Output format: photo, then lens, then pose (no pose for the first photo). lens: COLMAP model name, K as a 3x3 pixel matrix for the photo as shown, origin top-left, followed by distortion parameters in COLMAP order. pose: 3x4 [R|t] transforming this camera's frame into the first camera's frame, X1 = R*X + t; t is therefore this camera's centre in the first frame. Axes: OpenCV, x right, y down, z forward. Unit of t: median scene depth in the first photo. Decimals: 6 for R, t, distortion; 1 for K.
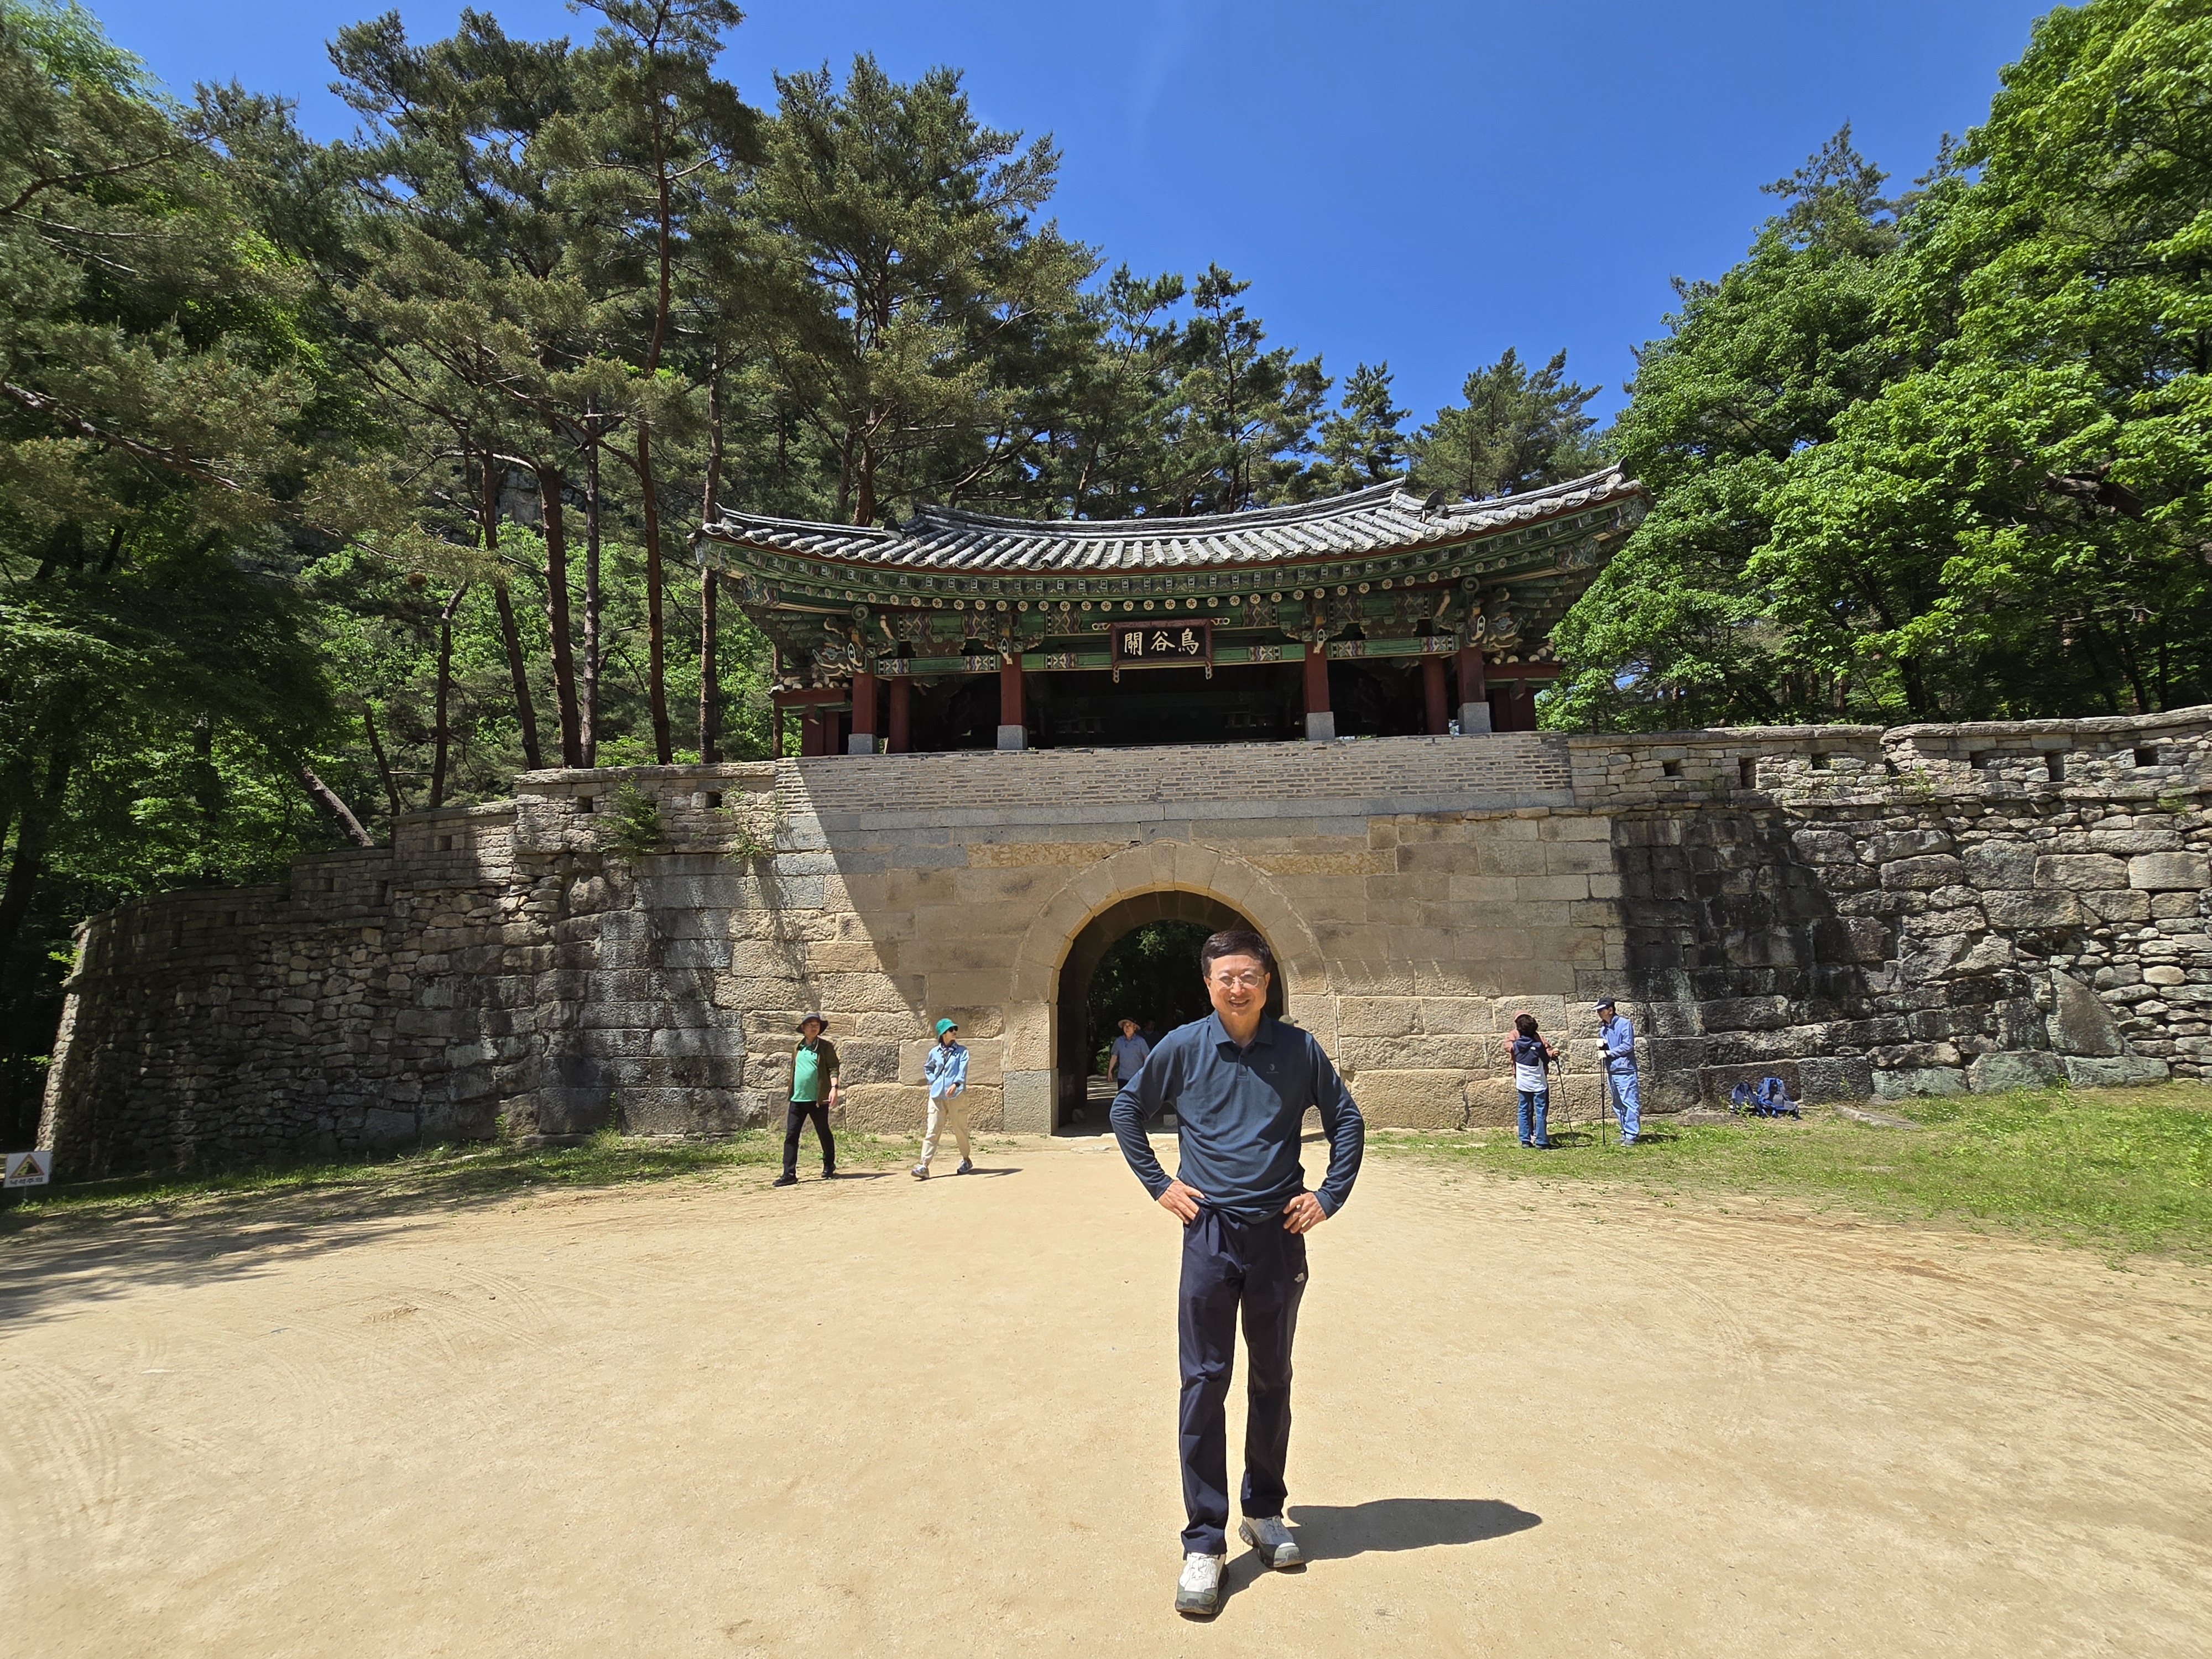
lens RADIAL K [[1092.7, 0, 1106.8], [0, 1092.7, 846.1], [0, 0, 1]] dist [-0.006868, 0.004105]
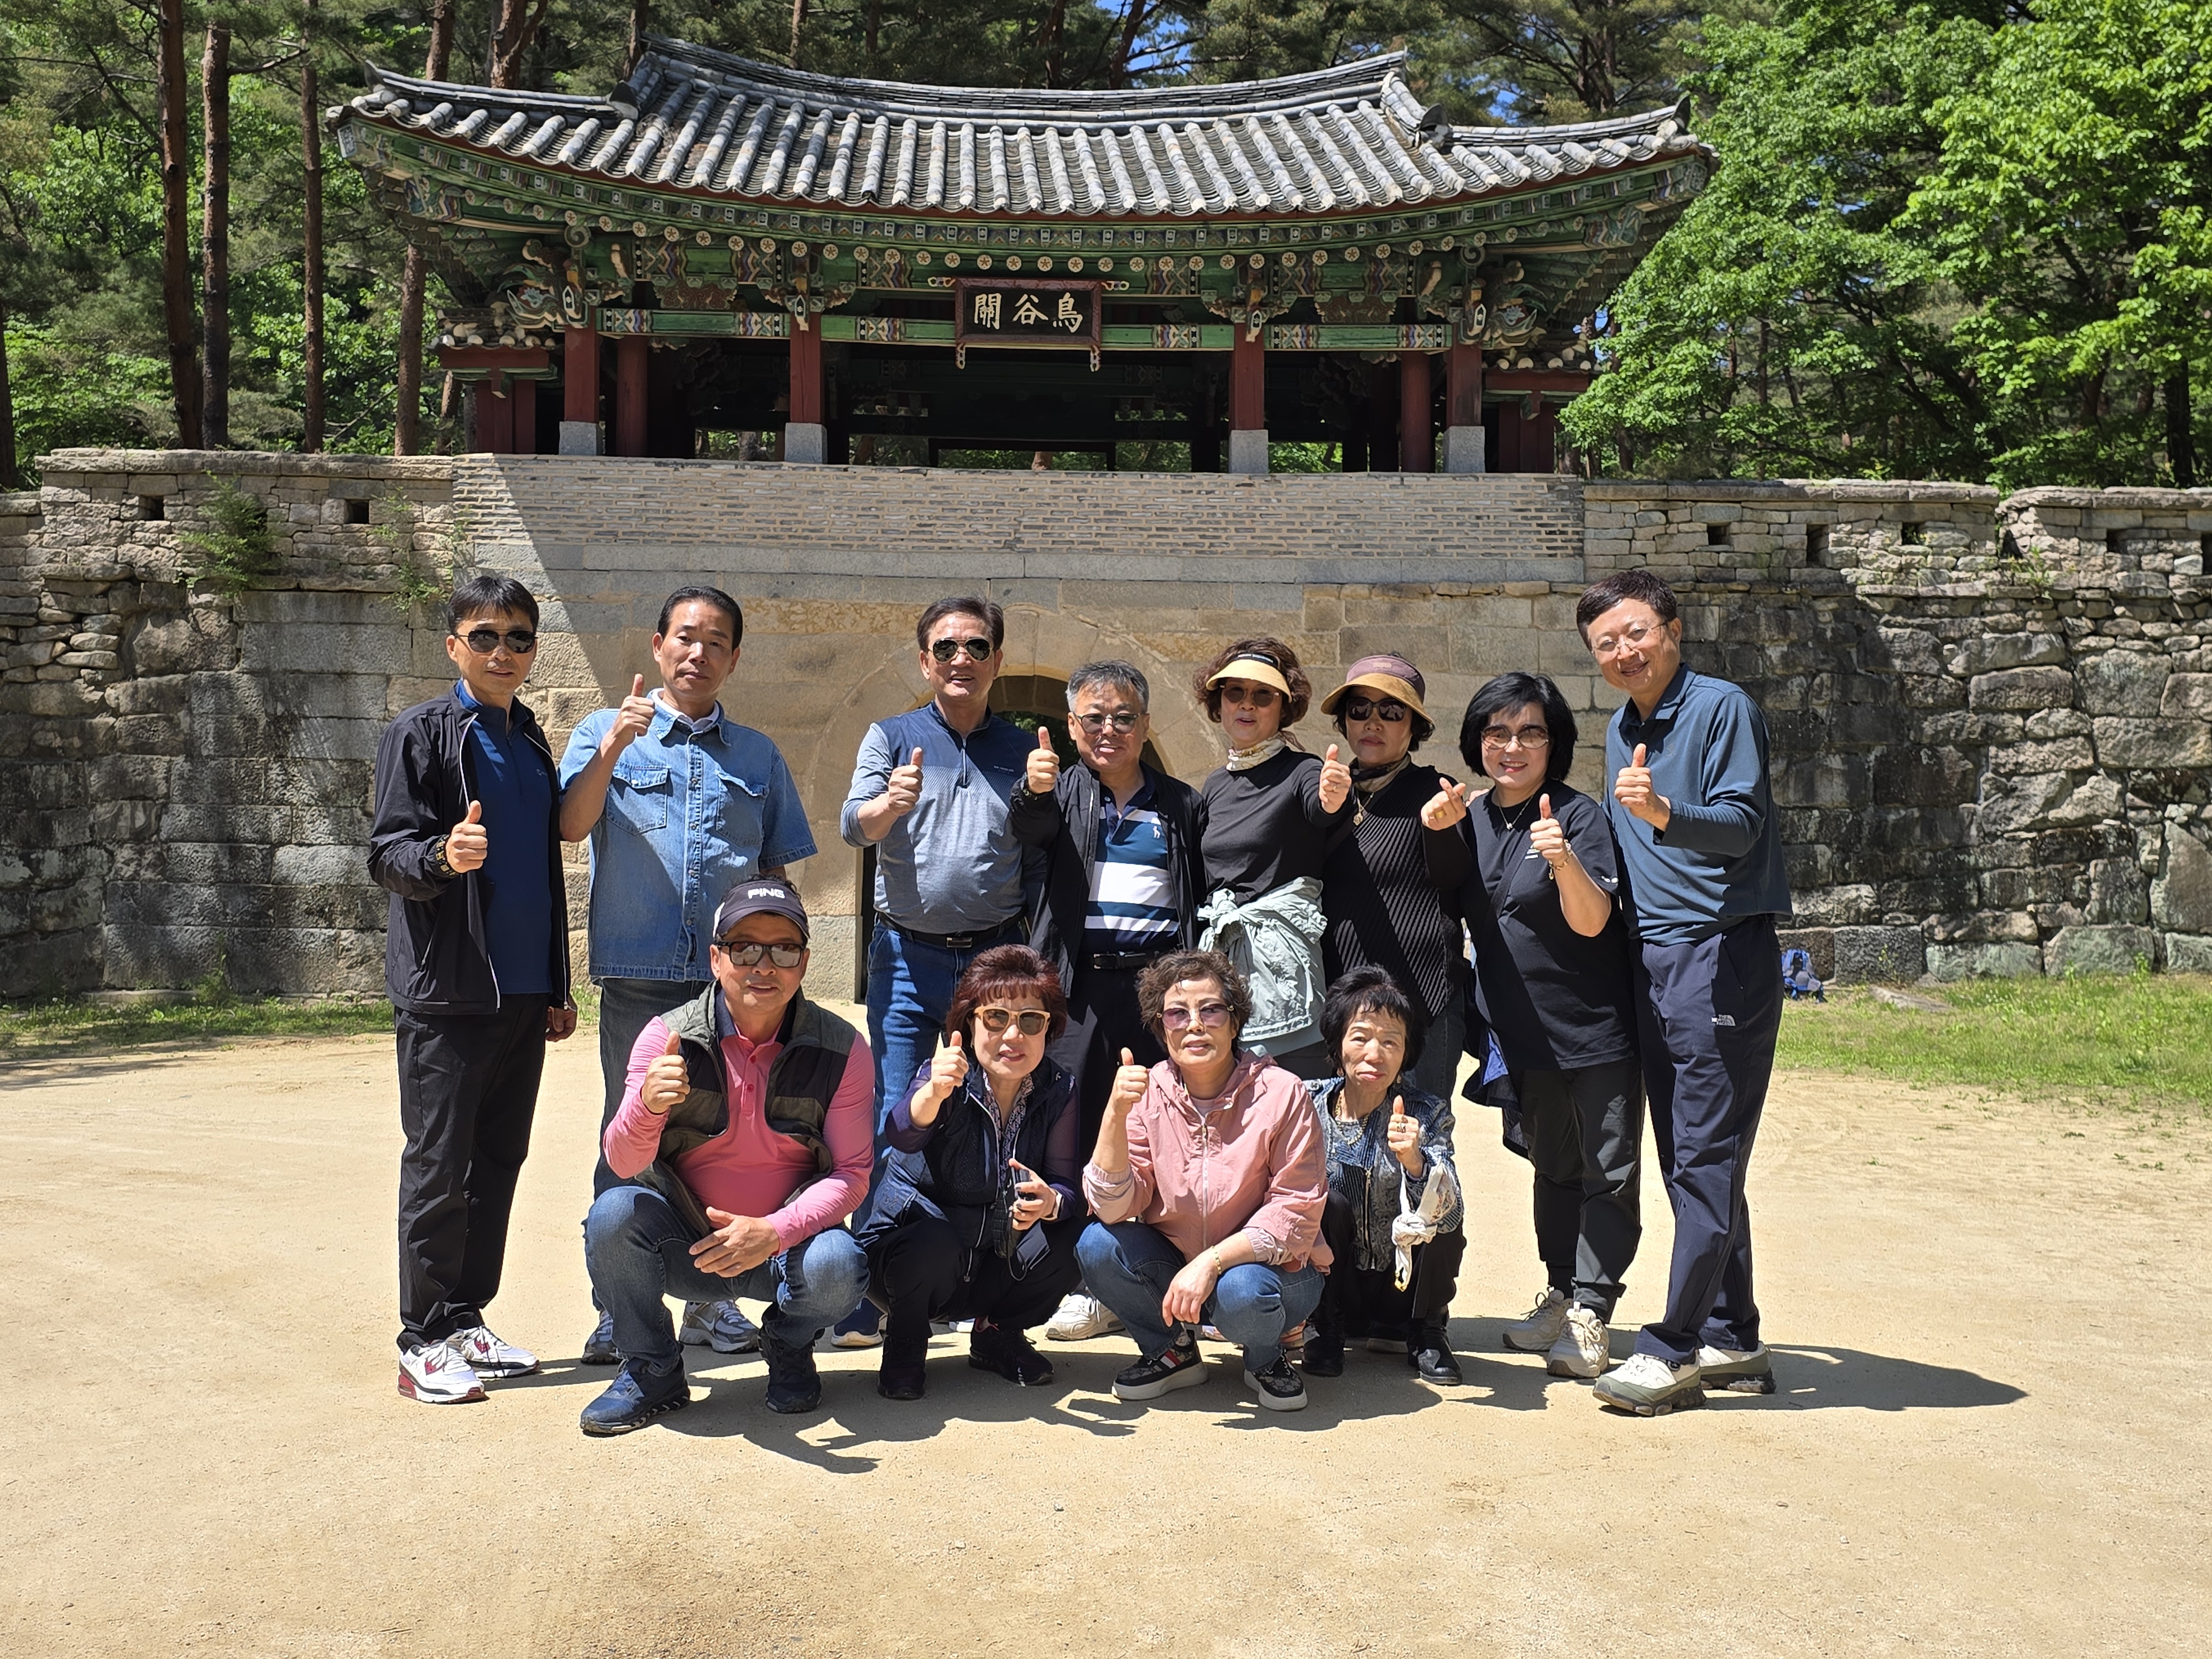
lens RADIAL K [[2190.4, 0, 1103.9], [0, 2190.4, 830.2], [0, 0, 1]] dist [0.043286, 0.000000]
pose [[0.993327, 0.031024, 0.111083, -0.048607], [-0.045359, 0.990613, 0.128951, -0.045542], [-0.106040, -0.133130, 0.985410, -0.429363]]
